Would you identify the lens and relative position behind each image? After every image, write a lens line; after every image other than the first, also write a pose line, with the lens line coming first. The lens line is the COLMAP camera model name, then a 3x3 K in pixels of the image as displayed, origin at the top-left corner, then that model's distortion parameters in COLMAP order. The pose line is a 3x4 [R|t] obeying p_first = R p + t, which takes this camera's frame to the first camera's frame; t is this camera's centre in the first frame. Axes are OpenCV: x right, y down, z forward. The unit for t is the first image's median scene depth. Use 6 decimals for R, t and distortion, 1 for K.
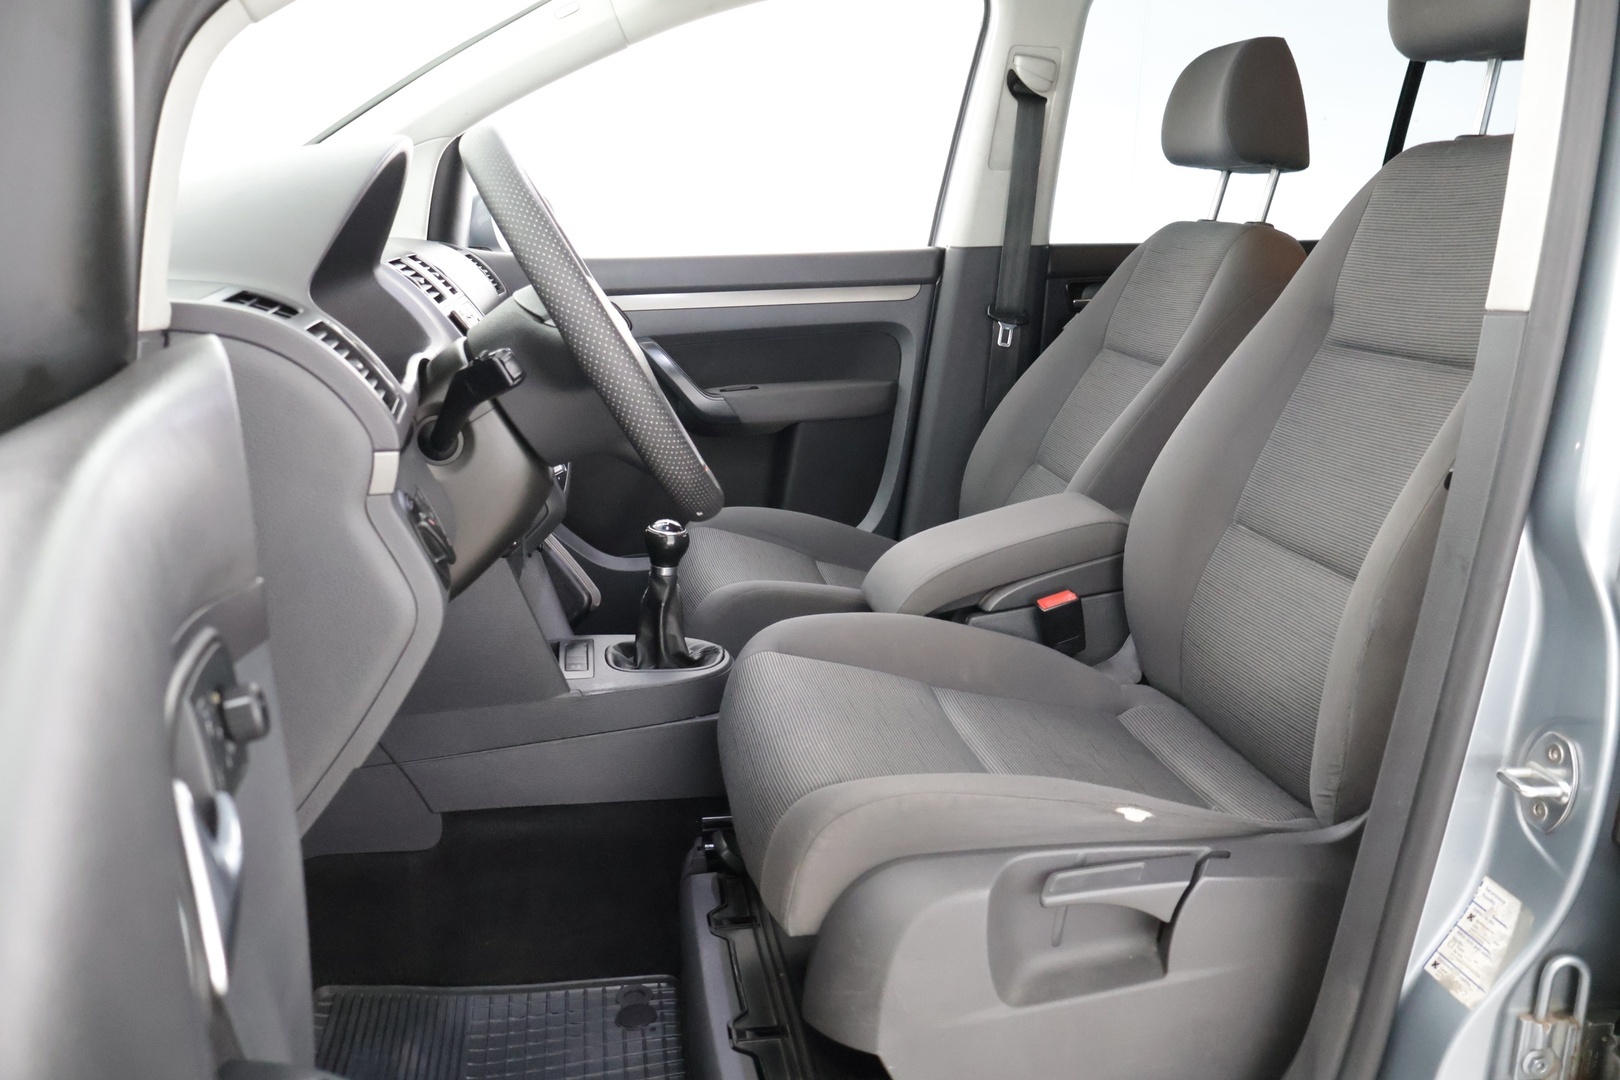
lens RADIAL K [[1345.6, 0, 804.6], [0, 1345.6, 541.6], [0, 0, 1]] dist [-0.010551, 0.015341]
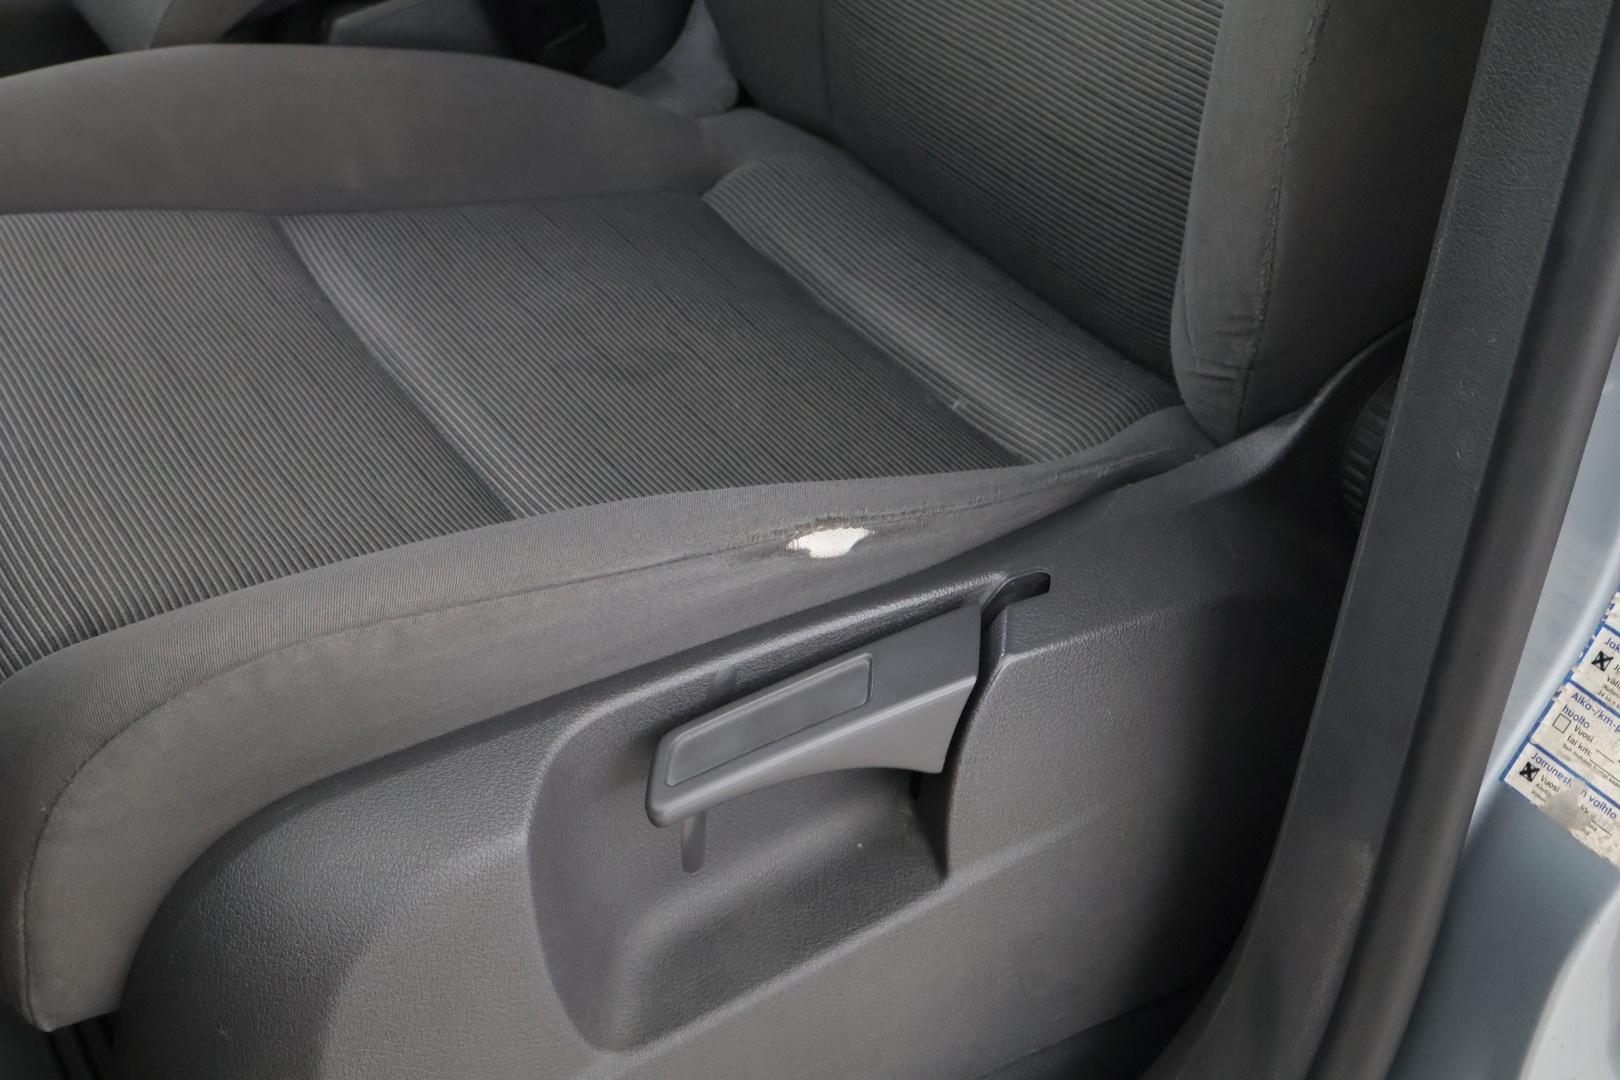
lens RADIAL K [[2388.3, 0, 802.7], [0, 2388.3, 542.8], [0, 0, 1]] dist [-0.019244, 0.043153]
pose [[0.940897, -0.219438, 0.257991, 0.048938], [0.119366, 0.927698, 0.353735, -0.058626], [-0.316960, -0.302033, 0.899062, 0.348153]]
